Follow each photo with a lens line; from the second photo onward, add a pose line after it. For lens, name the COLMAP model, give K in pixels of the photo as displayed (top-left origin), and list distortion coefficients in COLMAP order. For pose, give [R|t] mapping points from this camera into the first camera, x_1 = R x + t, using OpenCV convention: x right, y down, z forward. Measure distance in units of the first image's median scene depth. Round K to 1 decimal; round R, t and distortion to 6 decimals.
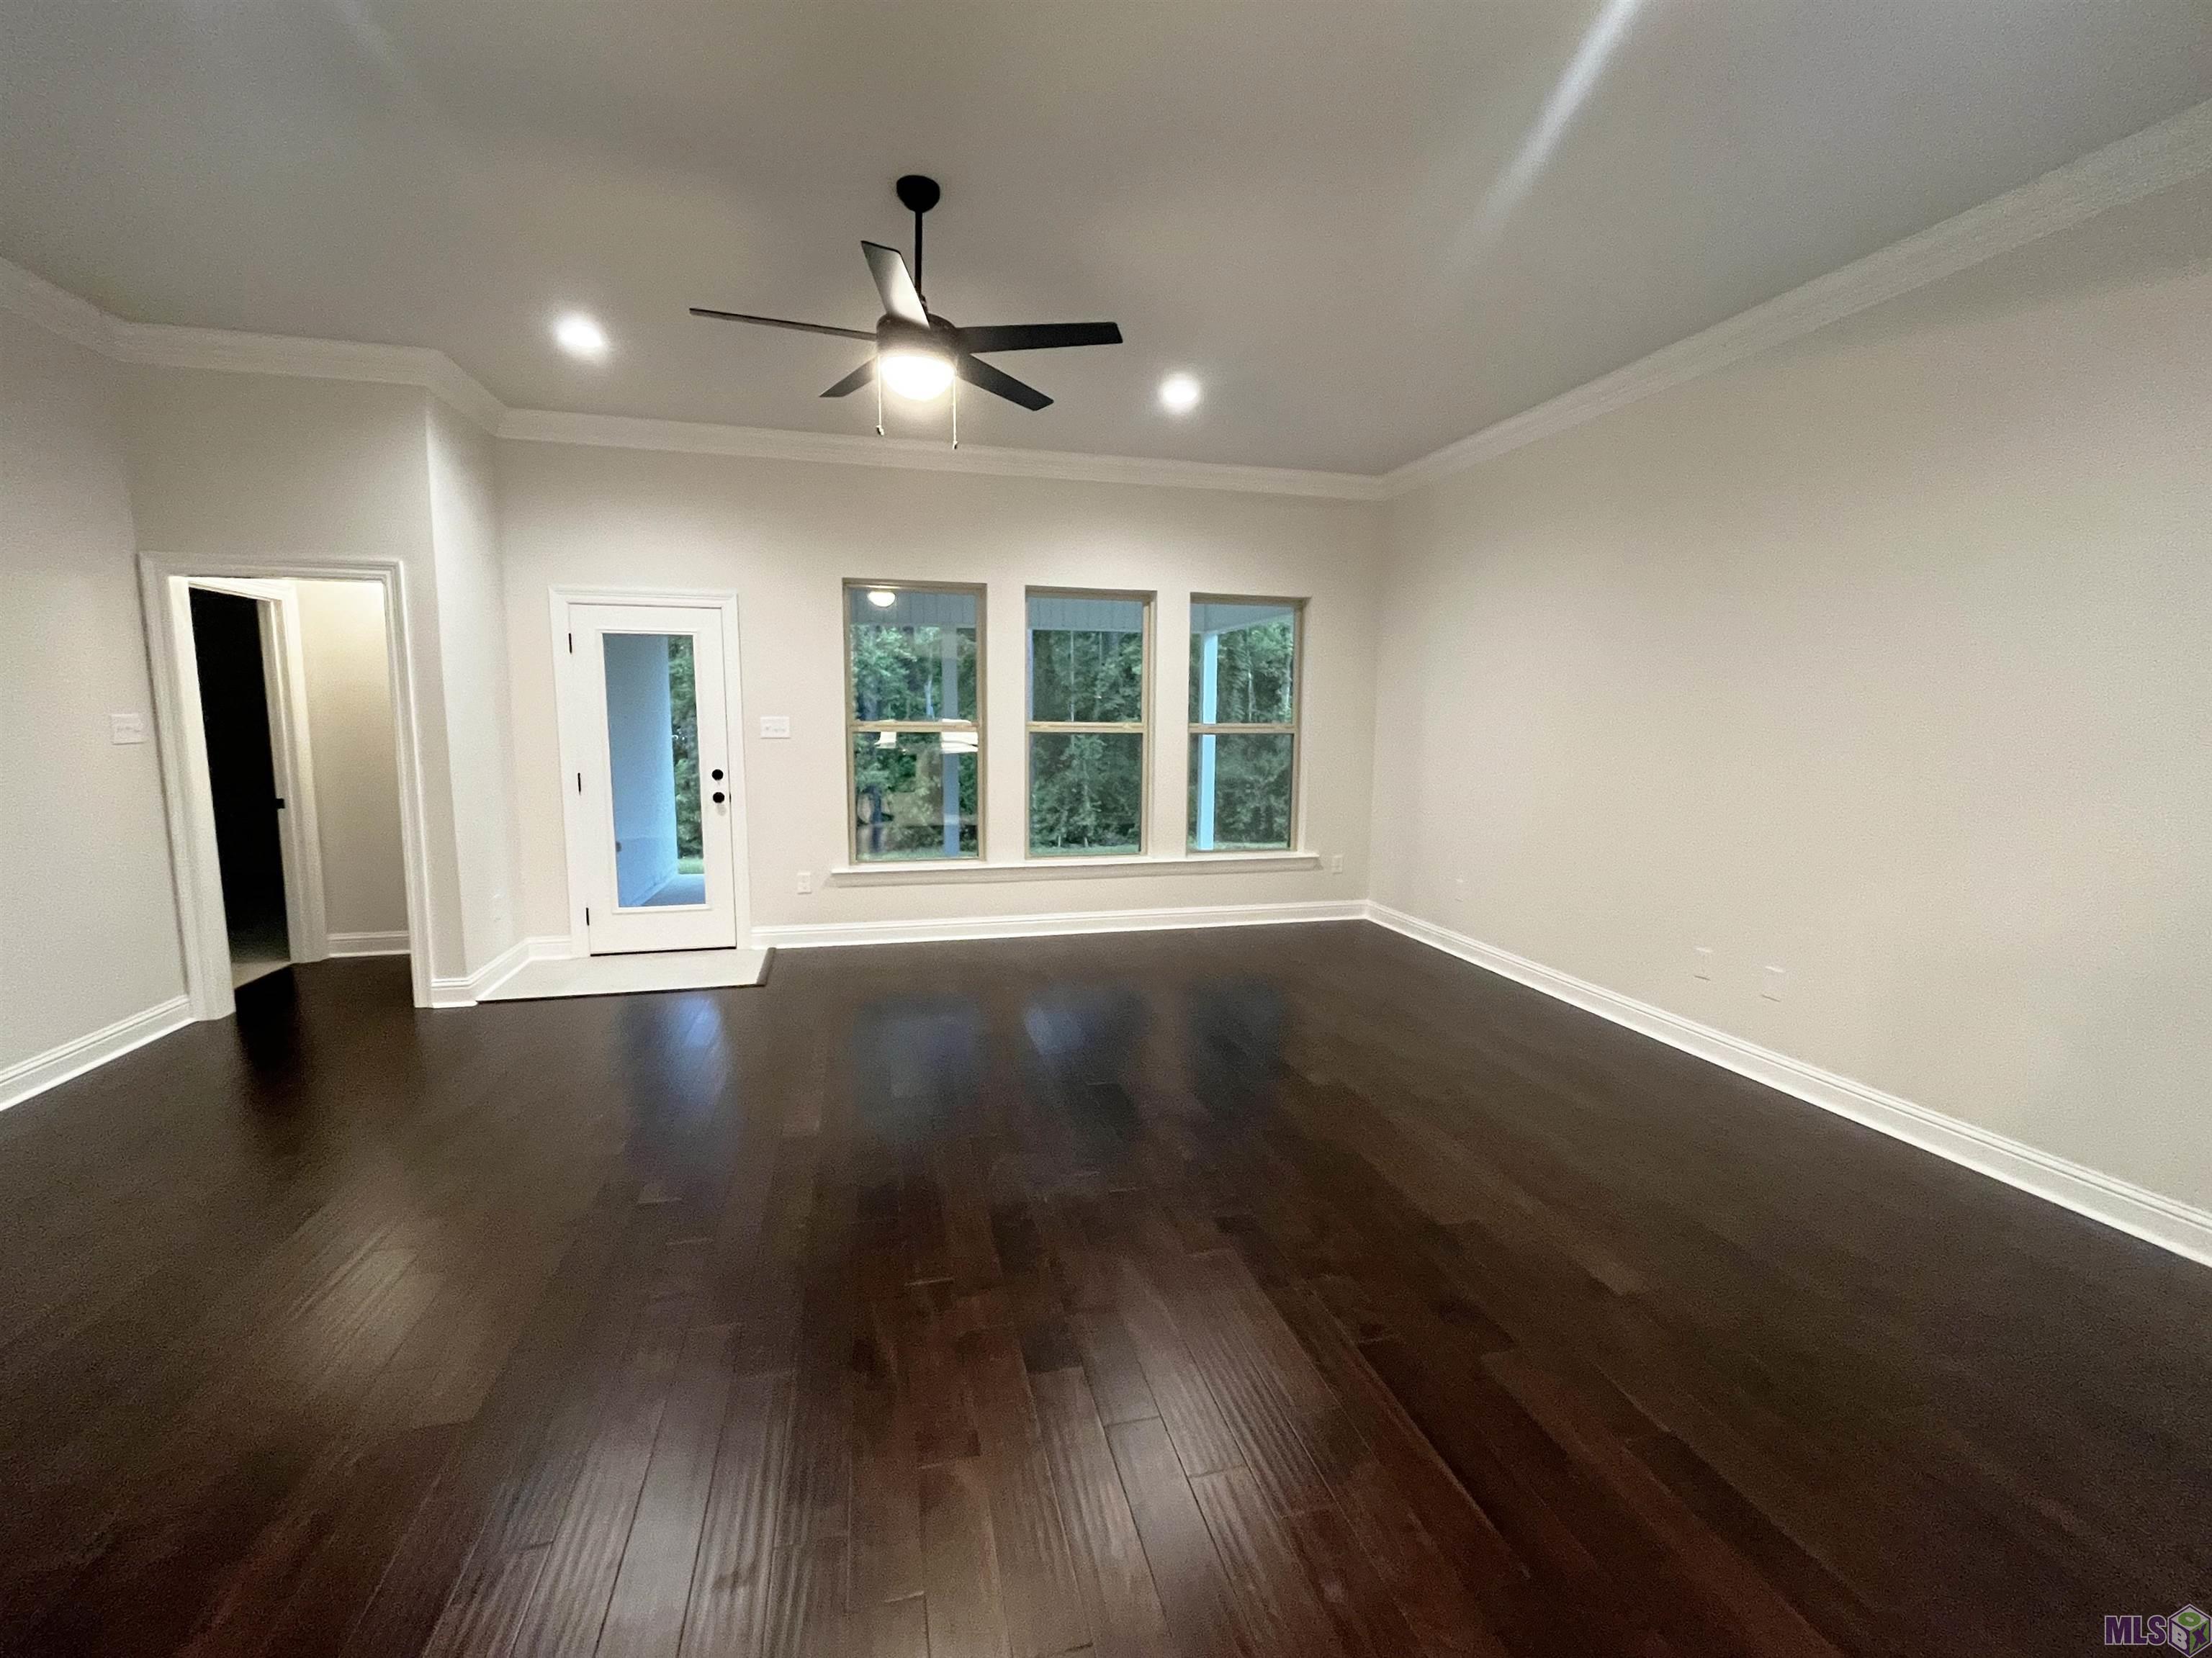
lens RADIAL K [[893.6, 0, 1063.1], [0, 893.6, 829.9], [0, 0, 1]] dist [-0.006720, -0.000134]
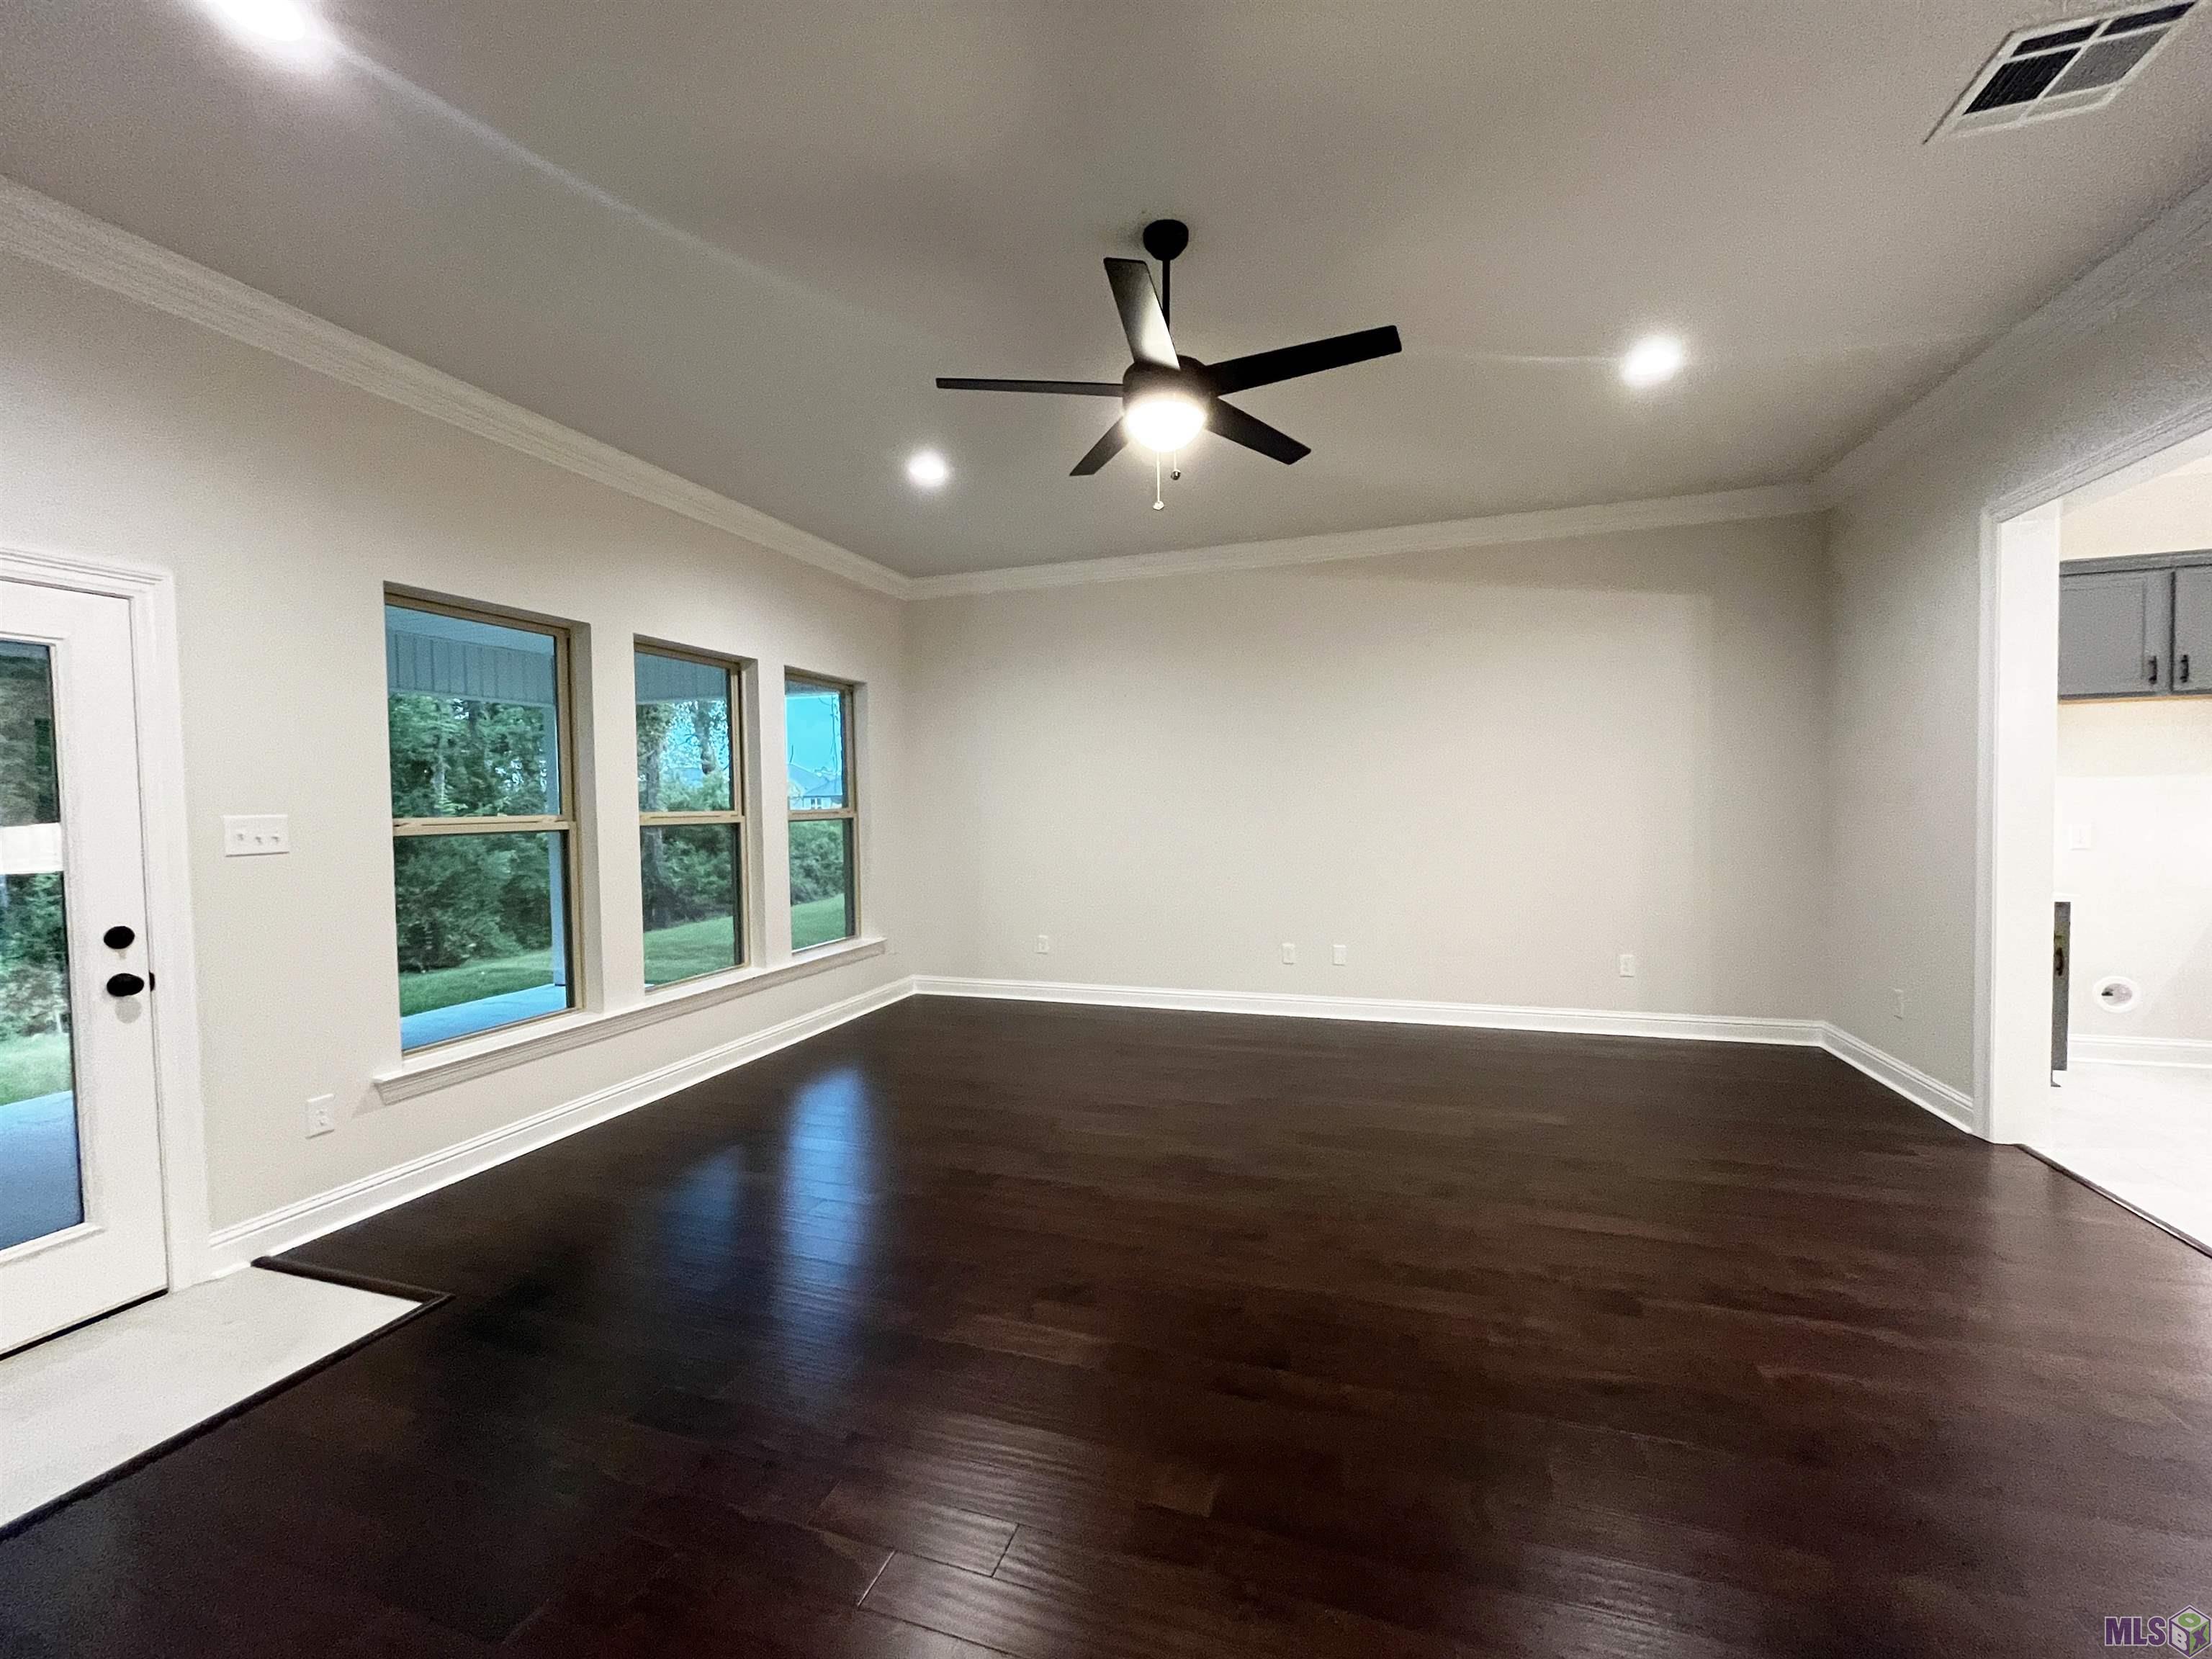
lens RADIAL K [[893.7, 0, 1101.2], [0, 893.7, 820.0], [0, 0, 1]] dist [-0.006720, -0.000134]
pose [[0.541185, -0.035895, 0.840137, -0.467736], [0.128737, 0.990848, -0.040593, -0.035049], [-0.830991, 0.130125, 0.540853, 0.280015]]
